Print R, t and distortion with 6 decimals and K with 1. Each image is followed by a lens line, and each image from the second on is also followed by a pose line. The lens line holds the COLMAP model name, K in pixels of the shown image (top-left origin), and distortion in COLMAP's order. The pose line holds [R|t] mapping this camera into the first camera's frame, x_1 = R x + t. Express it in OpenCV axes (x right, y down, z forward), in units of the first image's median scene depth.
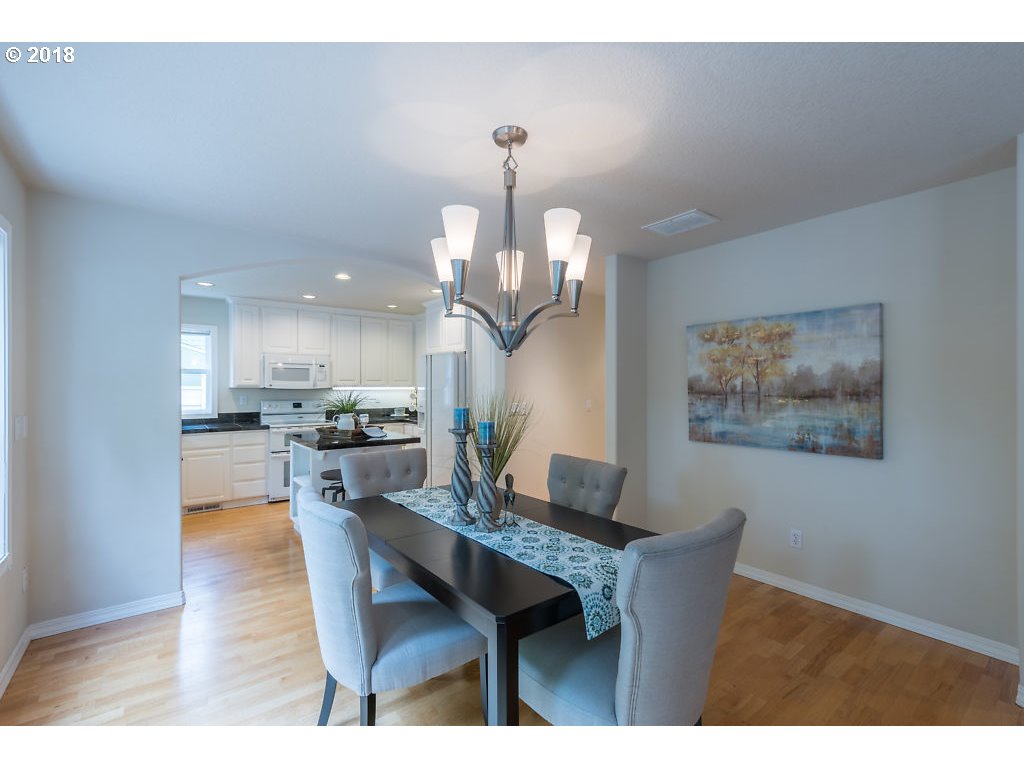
lens RADIAL K [[455.0, 0, 515.4], [0, 455.0, 387.1], [0, 0, 1]] dist [0.010941, -0.000656]
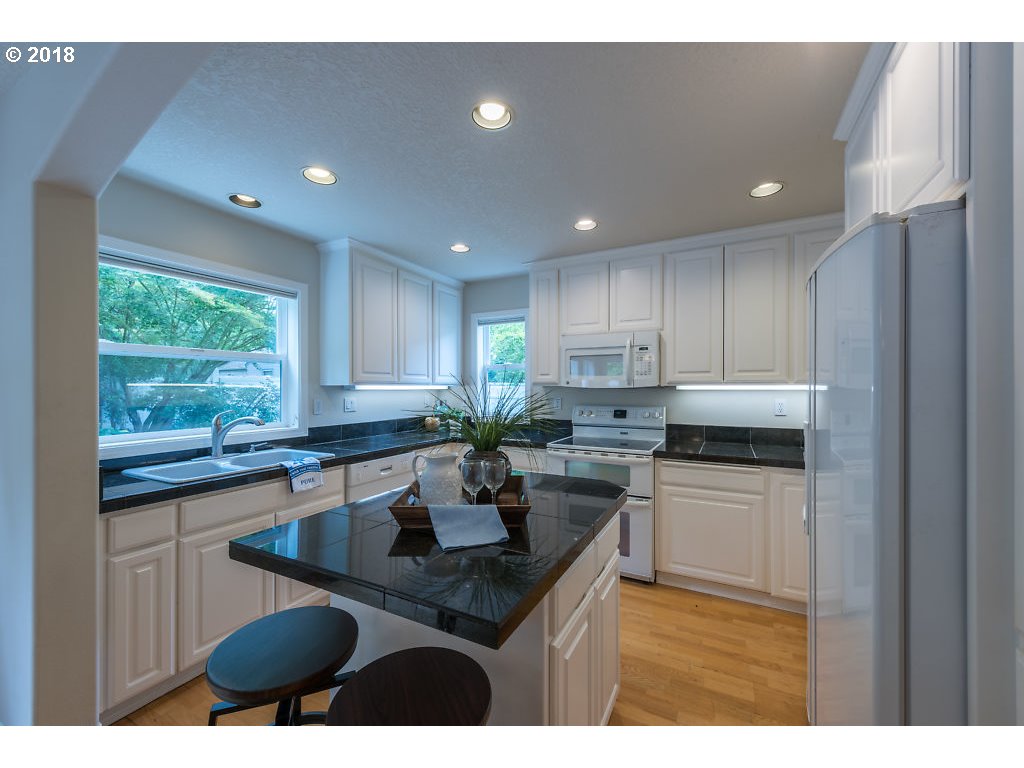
lens RADIAL K [[408.4, 0, 502.4], [0, 408.4, 387.4], [0, 0, 1]] dist [0.013061, -0.001850]
pose [[0.397032, 0.000593, -0.917805, -0.022864], [0.002693, 0.999995, 0.001811, 0.001790], [0.917801, -0.003191, 0.397028, 0.674895]]
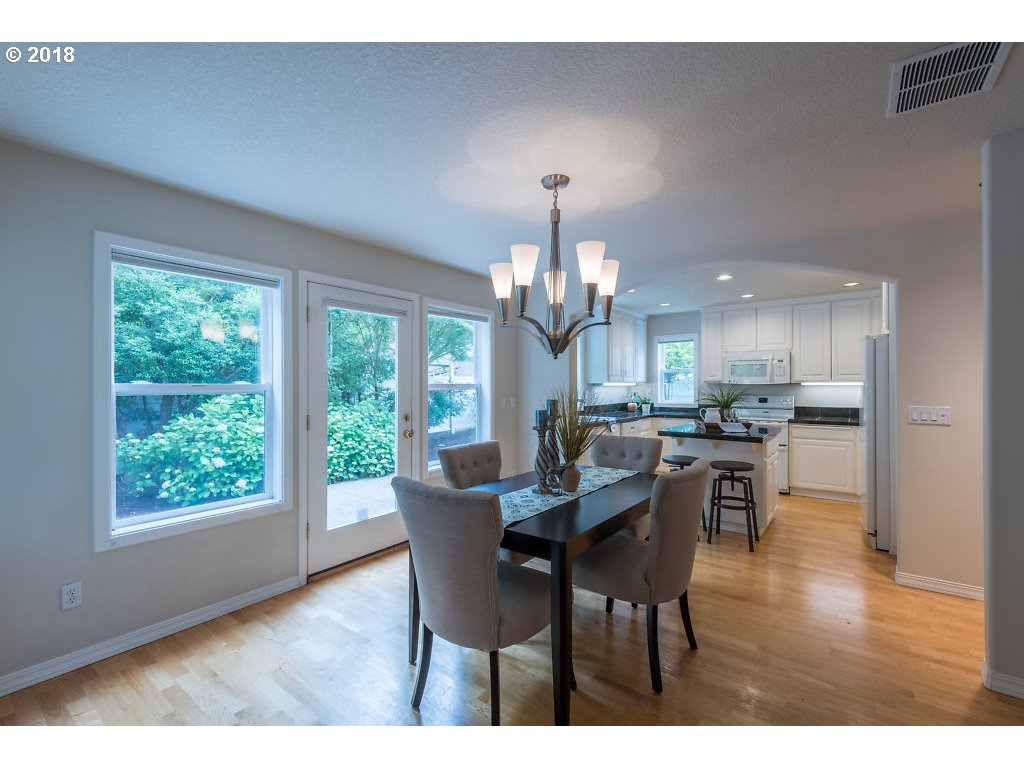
lens RADIAL K [[455.0, 0, 510.3], [0, 455.0, 384.2], [0, 0, 1]] dist [0.010941, -0.000656]
pose [[0.255576, -0.000073, -0.966789, 0.405171], [0.005164, 0.999986, 0.001289, -0.000421], [0.966775, -0.005322, 0.255573, 0.197716]]
